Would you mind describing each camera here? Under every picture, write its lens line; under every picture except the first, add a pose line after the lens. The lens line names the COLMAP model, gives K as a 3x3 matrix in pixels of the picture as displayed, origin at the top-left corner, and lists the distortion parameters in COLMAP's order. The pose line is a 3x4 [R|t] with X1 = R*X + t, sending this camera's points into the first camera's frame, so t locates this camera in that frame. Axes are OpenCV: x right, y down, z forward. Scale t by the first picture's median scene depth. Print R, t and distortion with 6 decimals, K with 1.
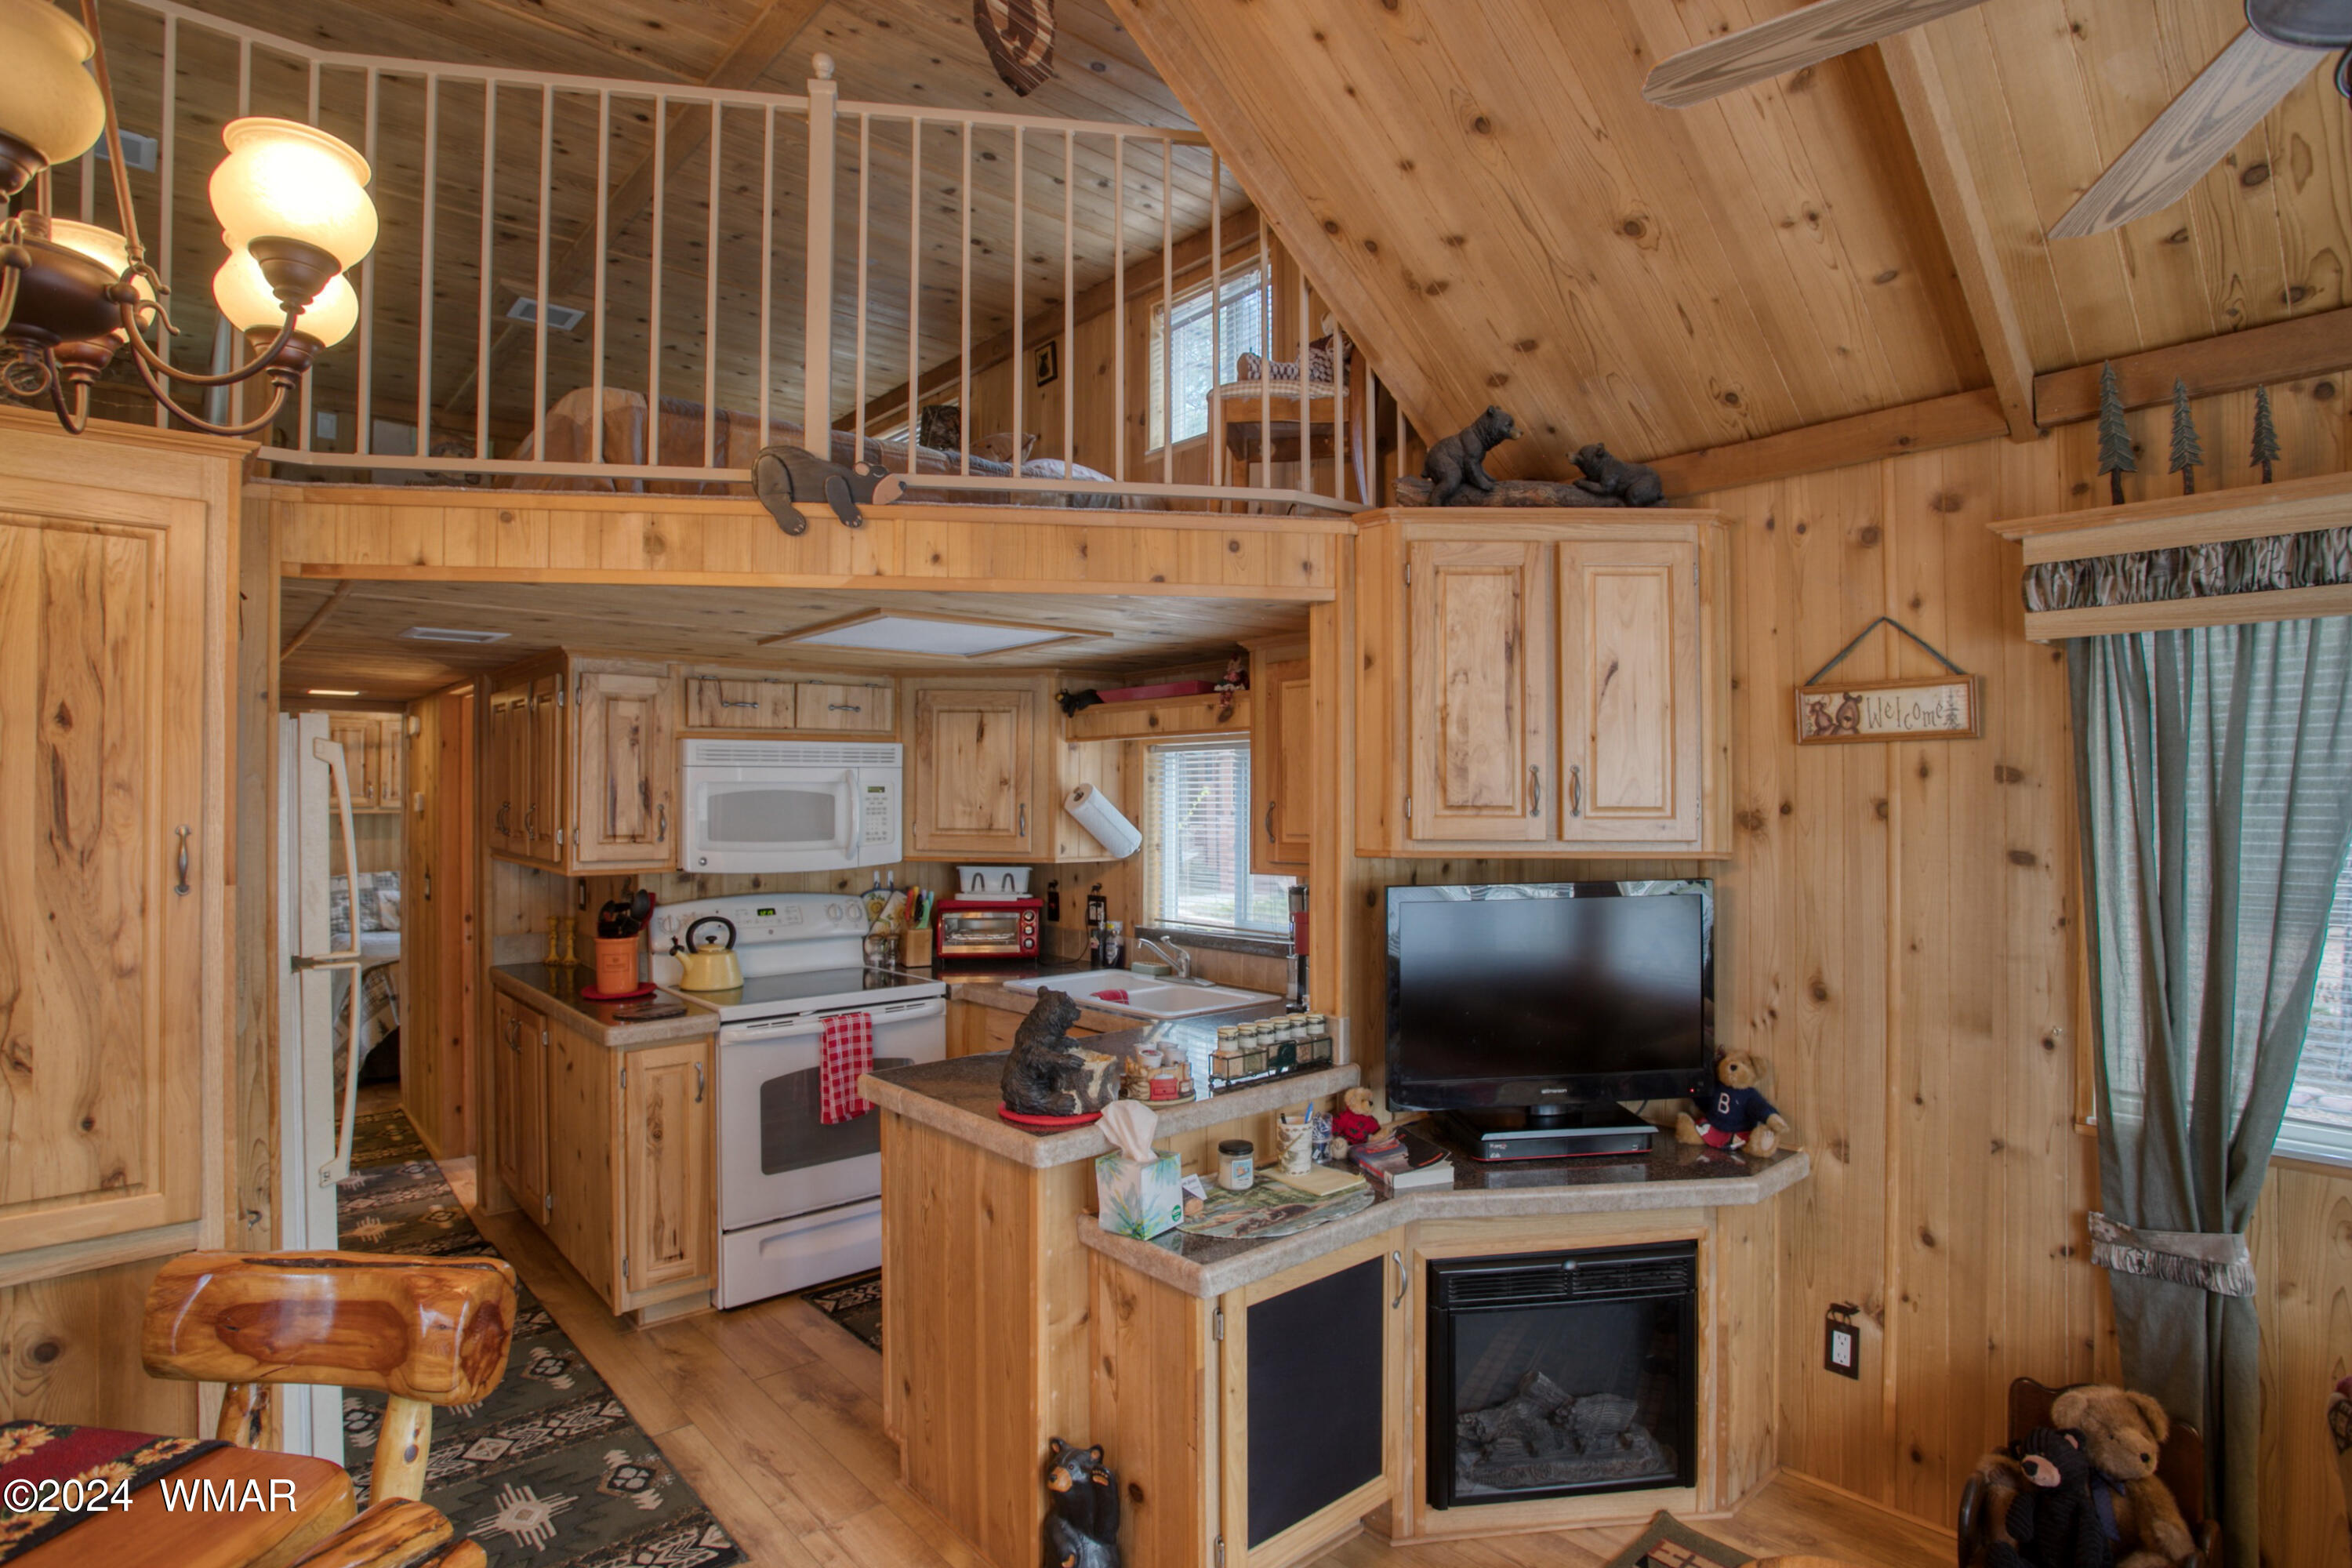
lens RADIAL K [[1205.1, 0, 1177.2], [0, 1205.1, 775.1], [0, 0, 1]] dist [-0.079152, 0.036954]
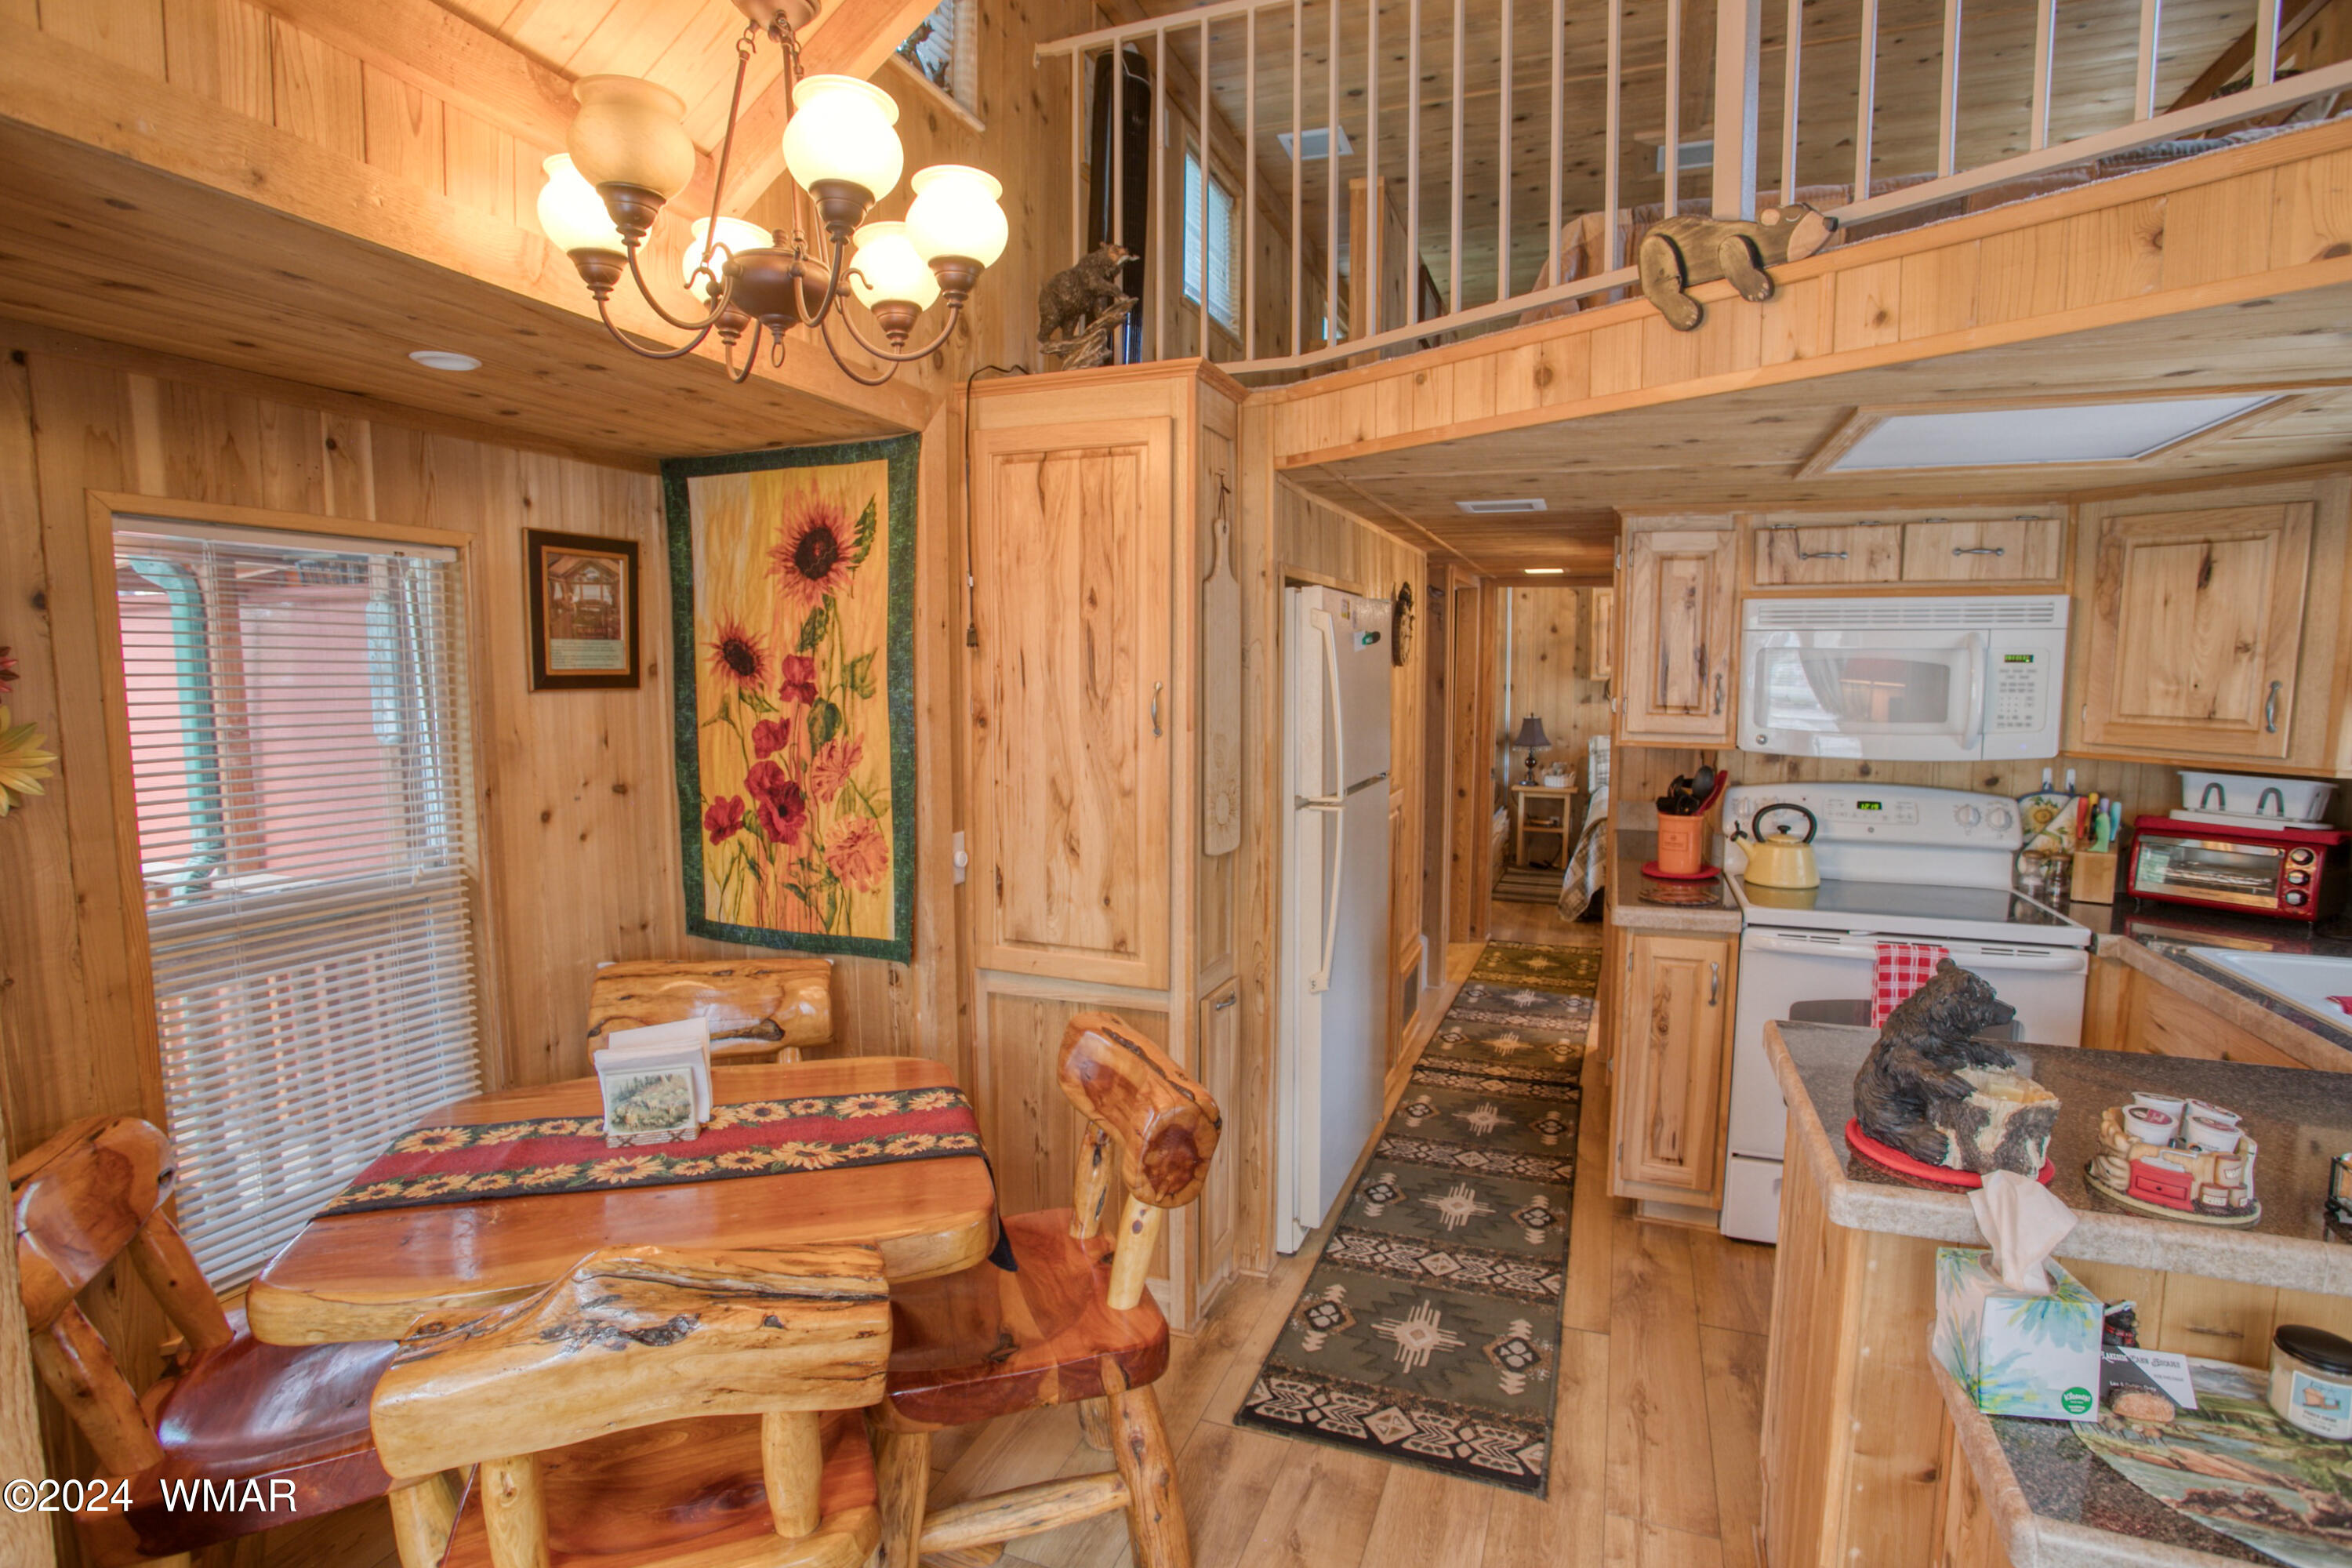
lens RADIAL K [[1157.7, 0, 1175.4], [0, 1157.7, 778.1], [0, 0, 1]] dist [-0.070859, 0.030381]
pose [[0.463275, 0.091958, -0.881431, 0.203723], [0.008981, 0.994064, 0.108429, 0.008552], [0.886169, -0.058149, 0.459699, 0.329142]]
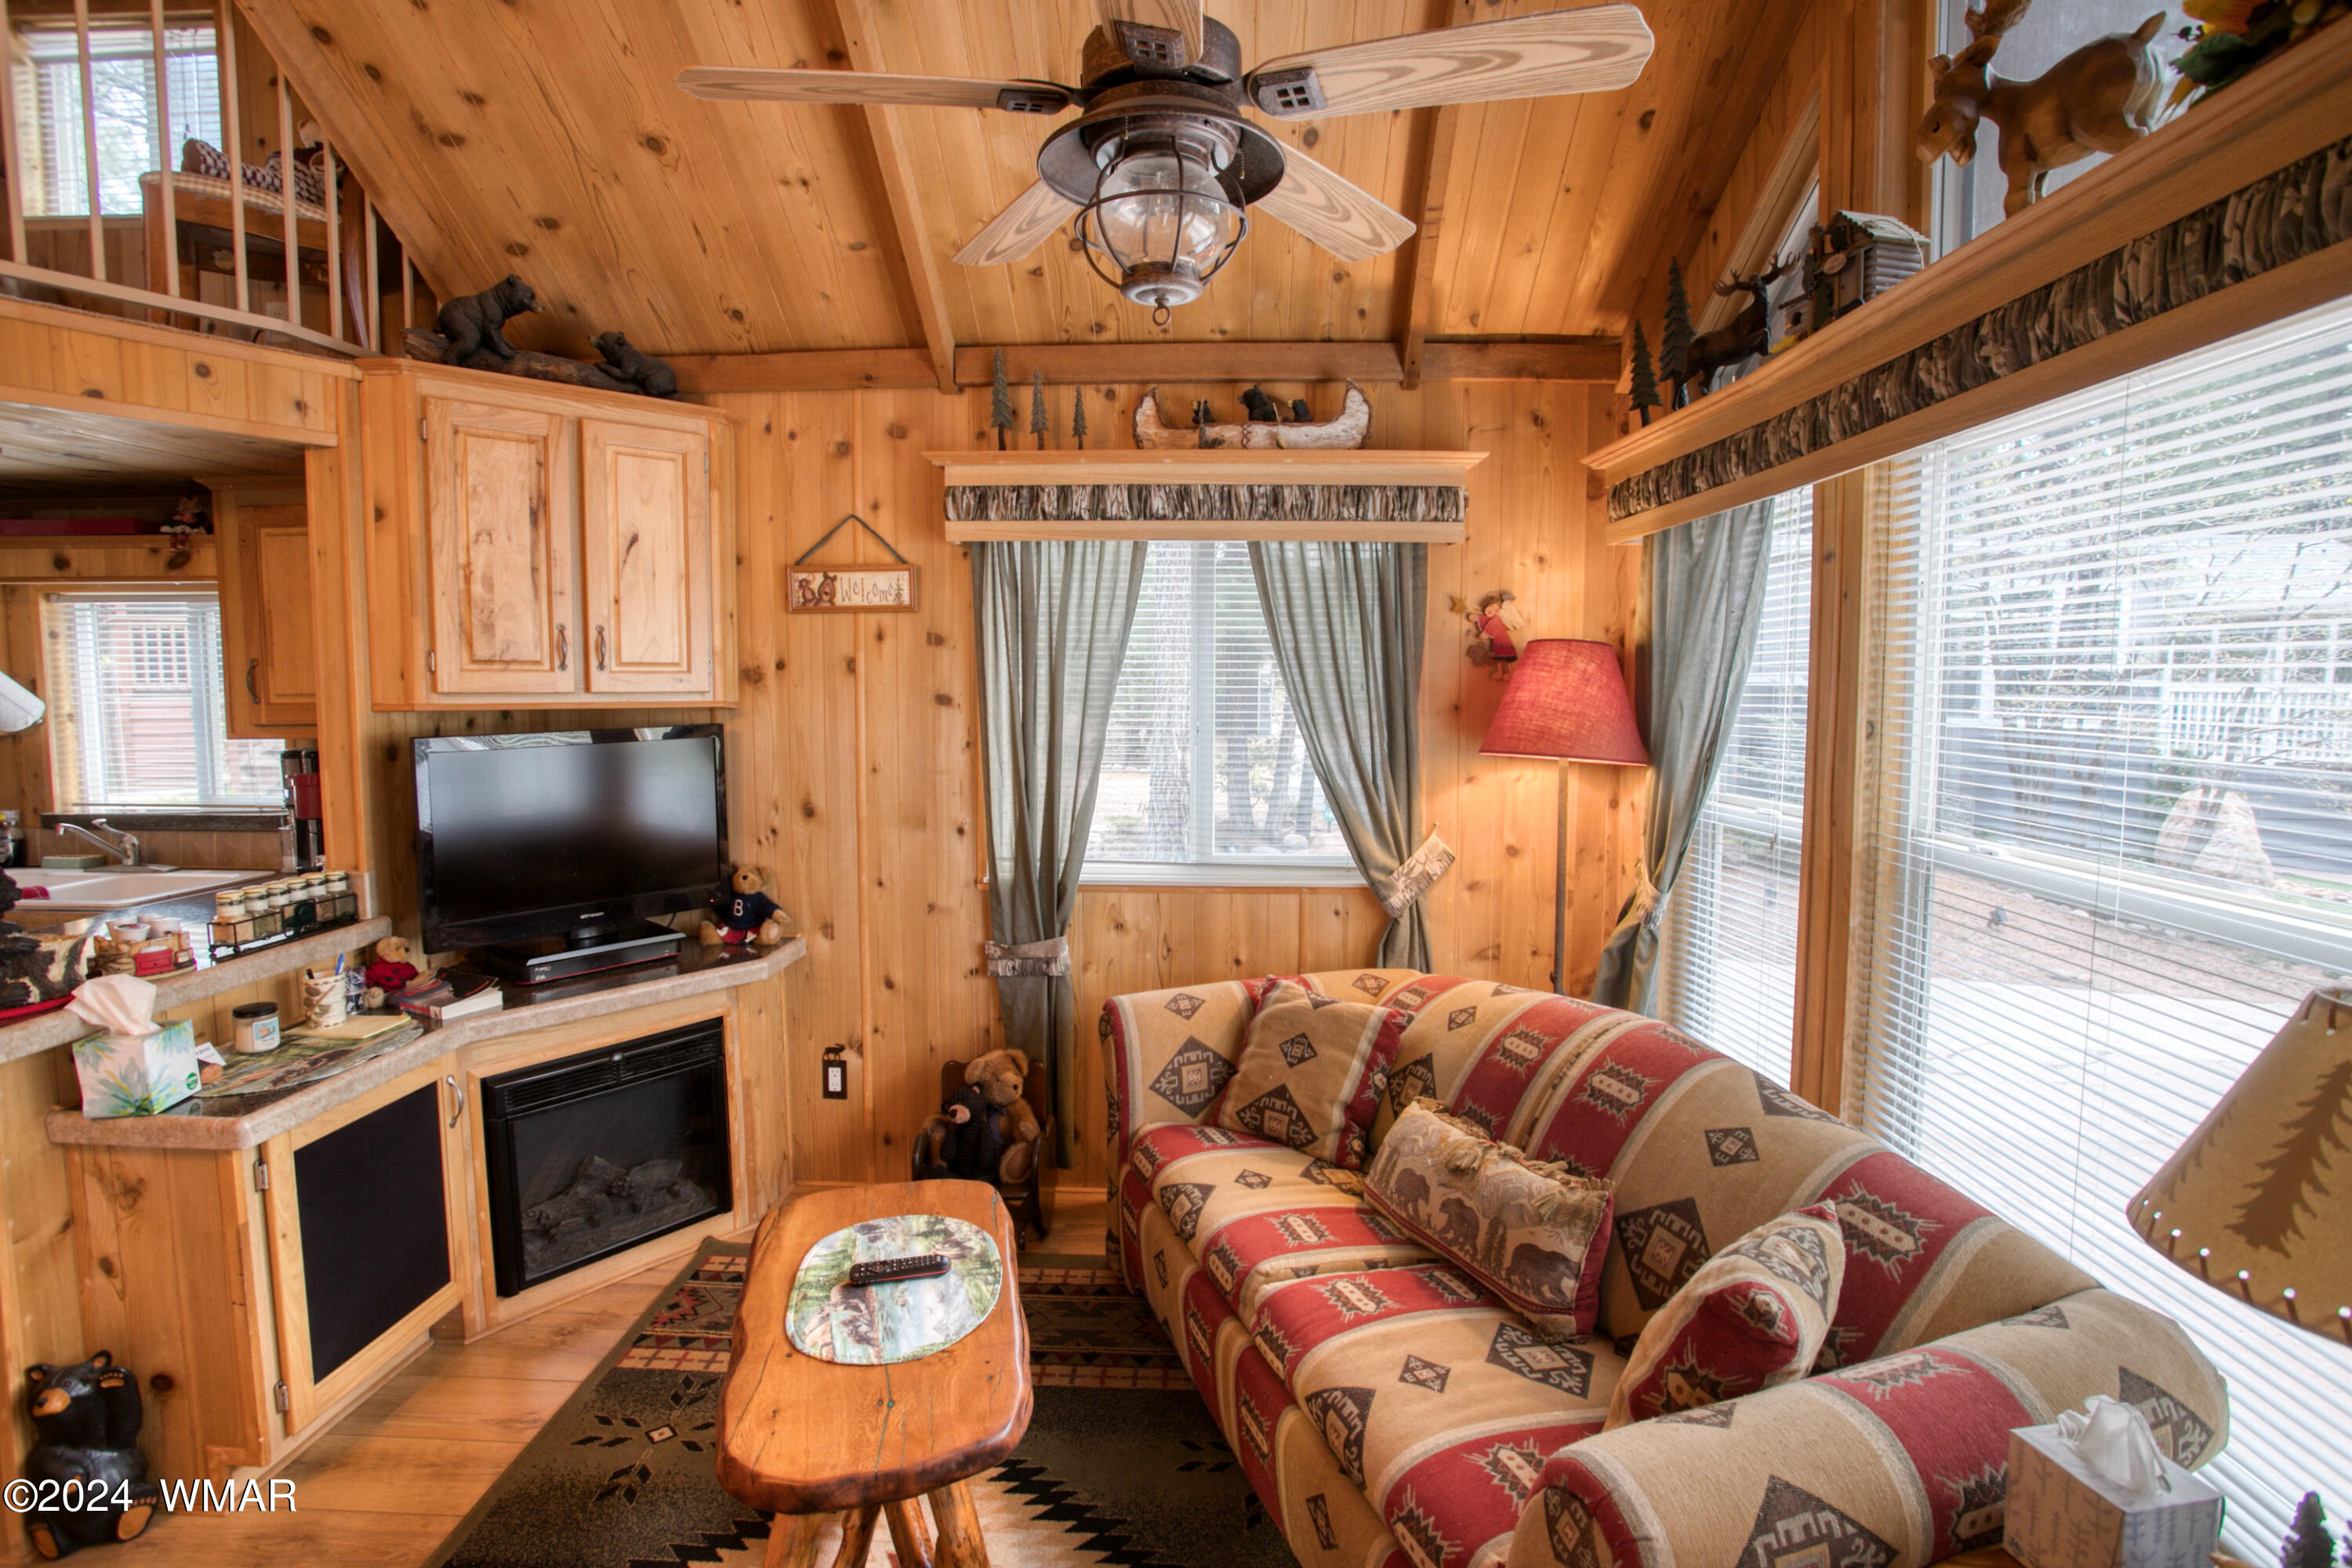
lens RADIAL K [[1157.7, 0, 1175.4], [0, 1157.7, 778.1], [0, 0, 1]] dist [-0.070859, 0.030381]
pose [[0.693700, -0.058697, 0.717868, -0.067563], [-0.017343, 0.995024, 0.098118, 0.021553], [-0.720055, -0.080514, 0.689230, -0.134434]]
